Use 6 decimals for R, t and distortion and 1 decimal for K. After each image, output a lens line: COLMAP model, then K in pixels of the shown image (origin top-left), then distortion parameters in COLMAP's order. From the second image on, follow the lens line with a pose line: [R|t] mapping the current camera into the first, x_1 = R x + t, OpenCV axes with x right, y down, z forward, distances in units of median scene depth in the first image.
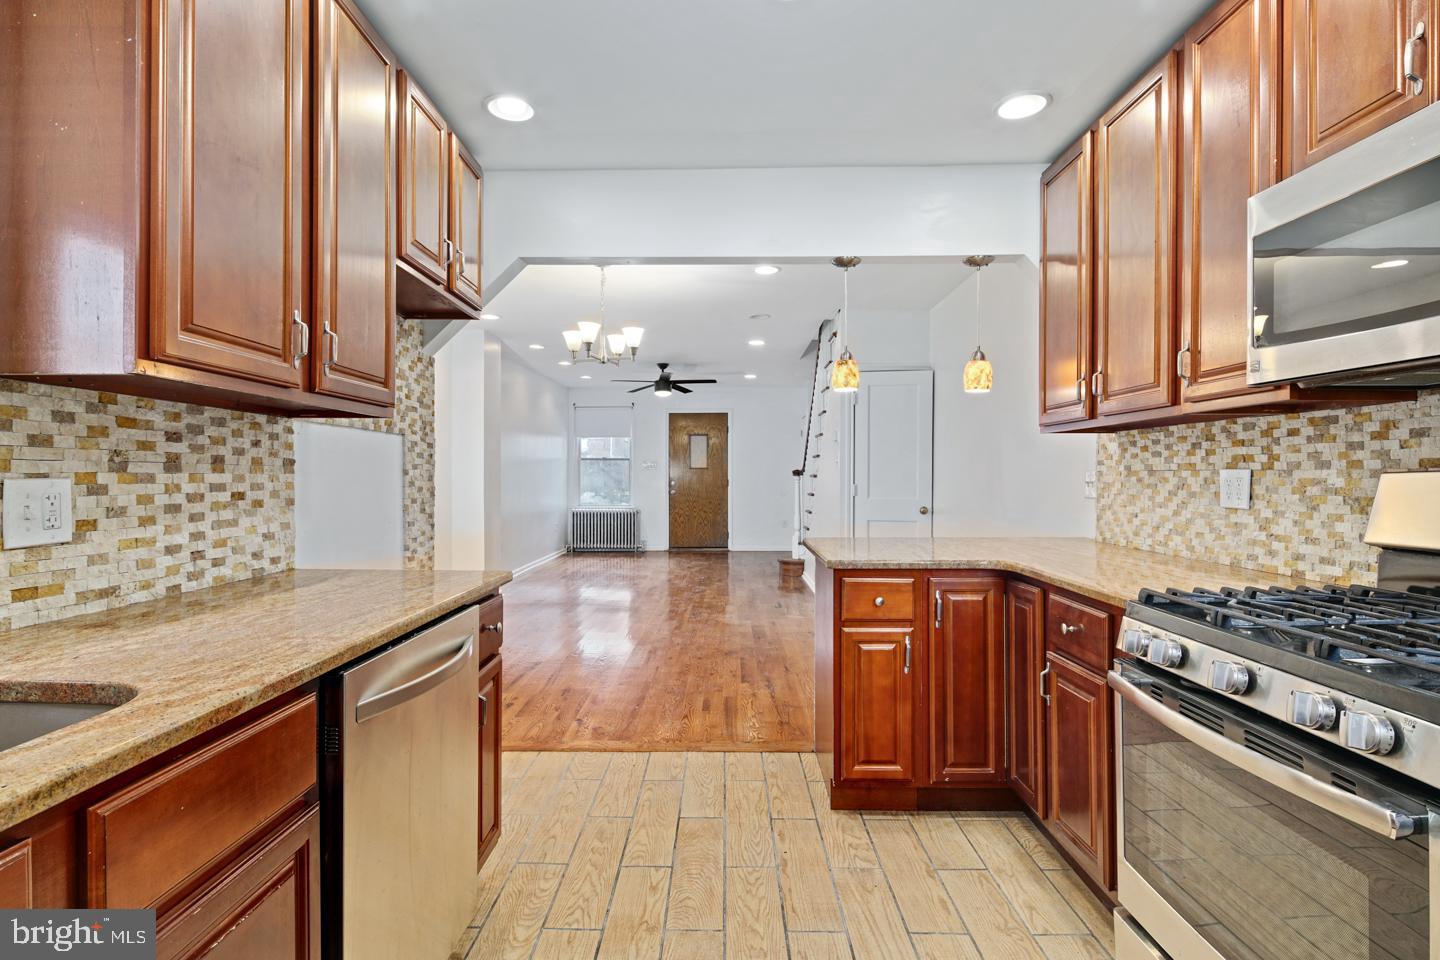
lens RADIAL K [[710.9, 0, 705.1], [0, 710.9, 474.9], [0, 0, 1]] dist [0.001885, -0.002830]
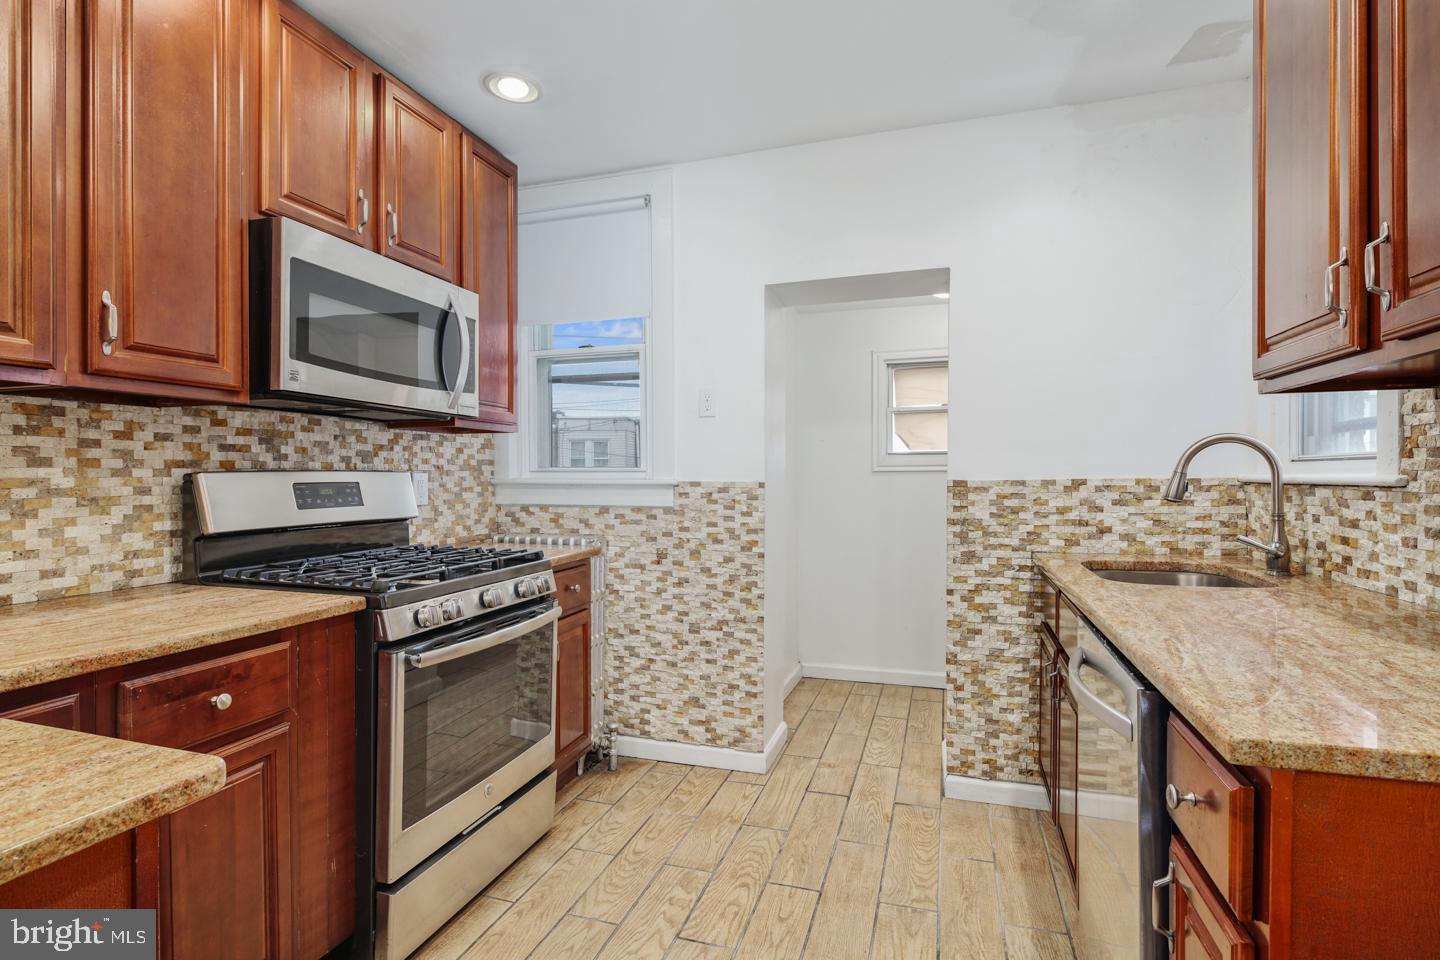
lens RADIAL K [[710.9, 0, 703.4], [0, 710.9, 475.5], [0, 0, 1]] dist [0.001885, -0.002830]
pose [[-0.955130, 0.000087, 0.296187, -0.102903], [0.000217, 1.000000, 0.000407, 0.001228], [-0.296187, 0.000453, -0.955130, 1.195854]]
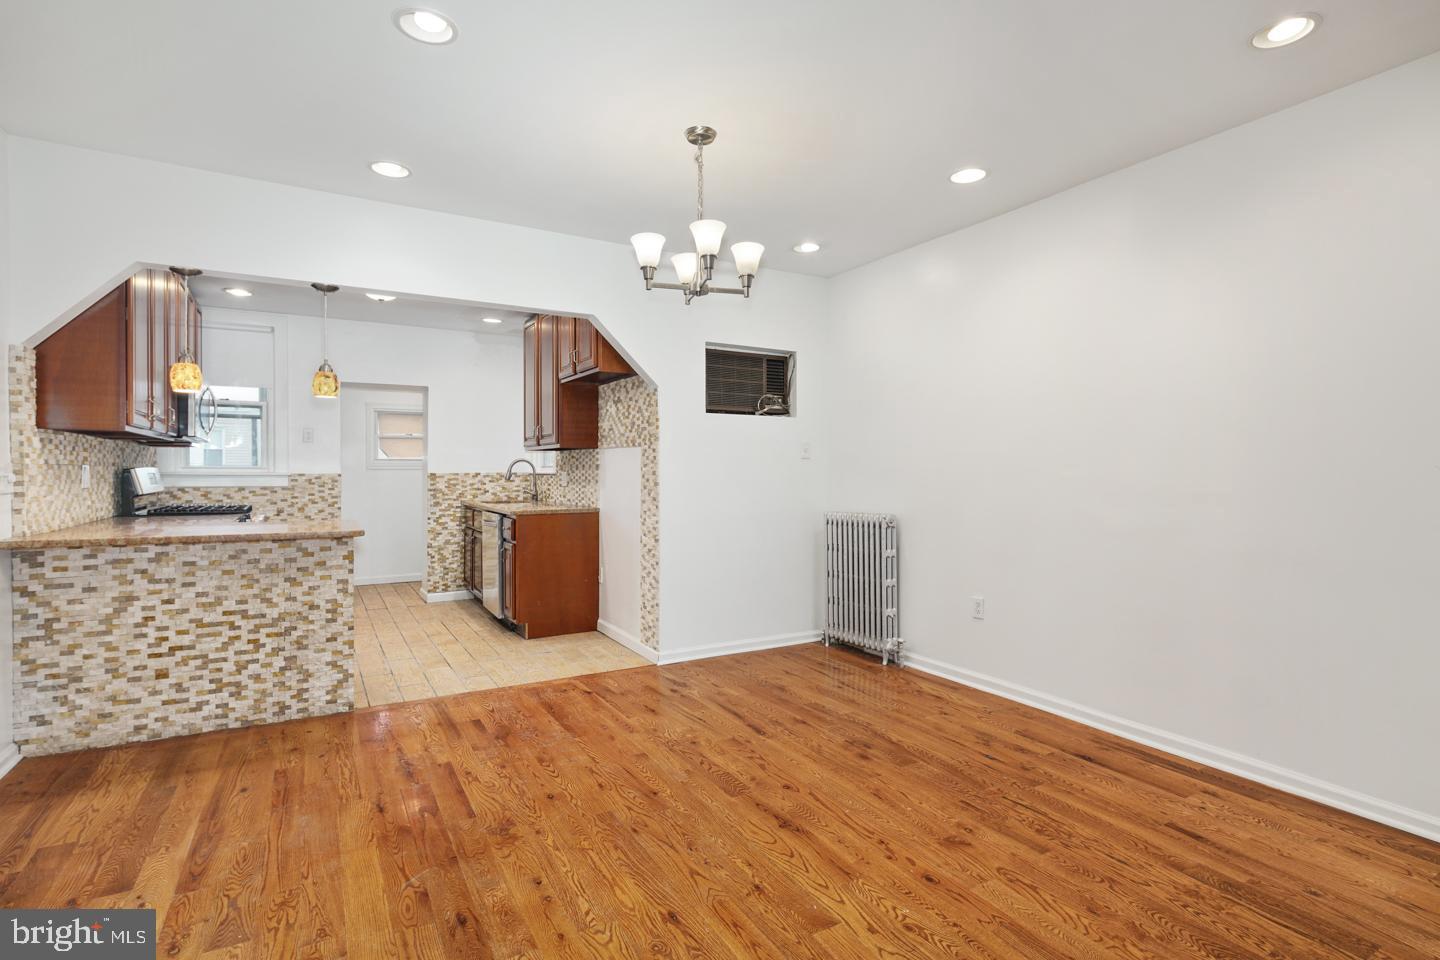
lens RADIAL K [[710.9, 0, 733.6], [0, 710.9, 479.6], [0, 0, 1]] dist [0.001885, -0.002830]
pose [[-0.842489, 0.002704, -0.538706, 0.315680], [-0.002552, 0.999956, 0.009011, 0.005959], [0.538707, 0.008966, -0.842446, 2.843833]]
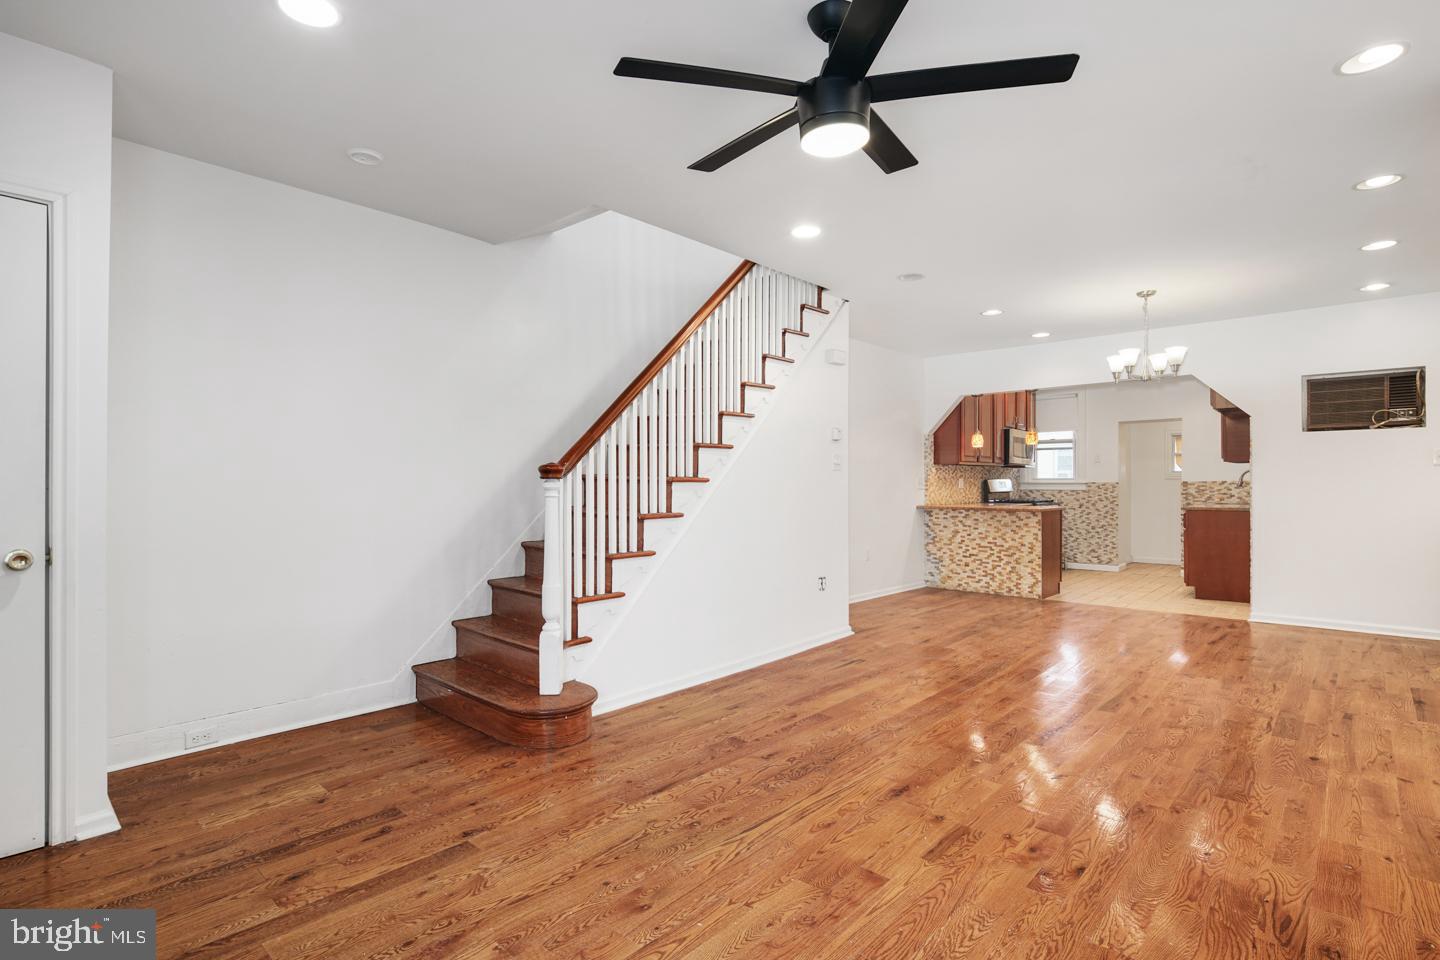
lens RADIAL K [[710.9, 0, 710.5], [0, 710.9, 483.1], [0, 0, 1]] dist [0.001885, -0.002830]
pose [[-0.761046, 0.002255, 0.648695, -0.643719], [0.002247, 0.999997, -0.000840, 0.014125], [-0.648695, 0.000818, -0.761048, 4.267891]]
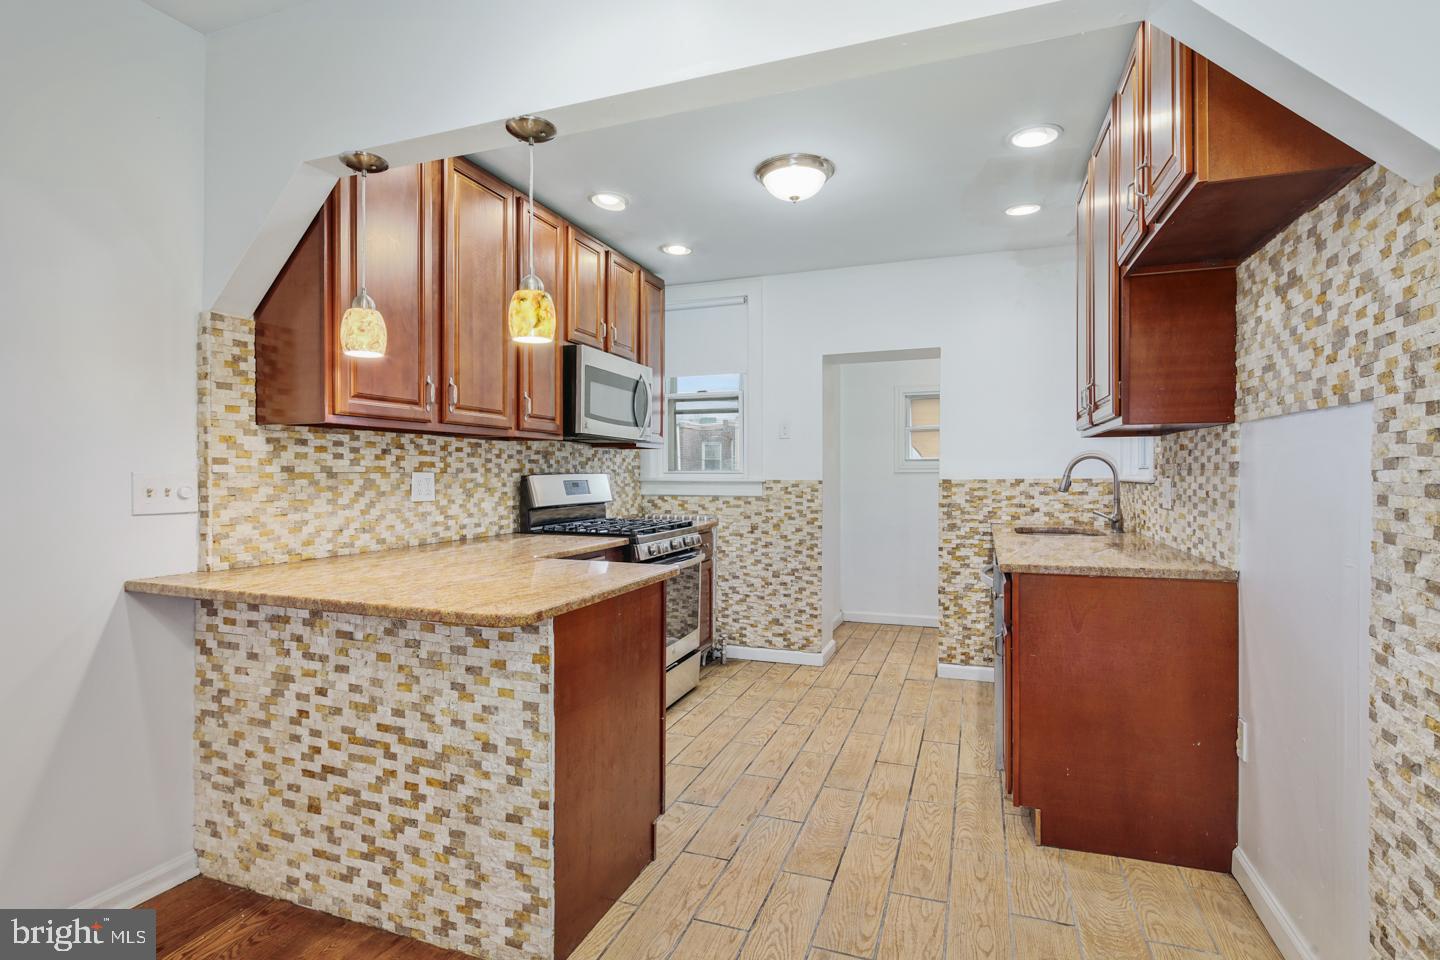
lens RADIAL K [[710.9, 0, 698.8], [0, 710.9, 472.0], [0, 0, 1]] dist [0.001885, -0.002830]
pose [[-0.939760, 0.000177, 0.341834, -0.176602], [-0.000096, 1.000000, -0.000781, -0.006725], [-0.341834, -0.000767, -0.939760, 1.850565]]
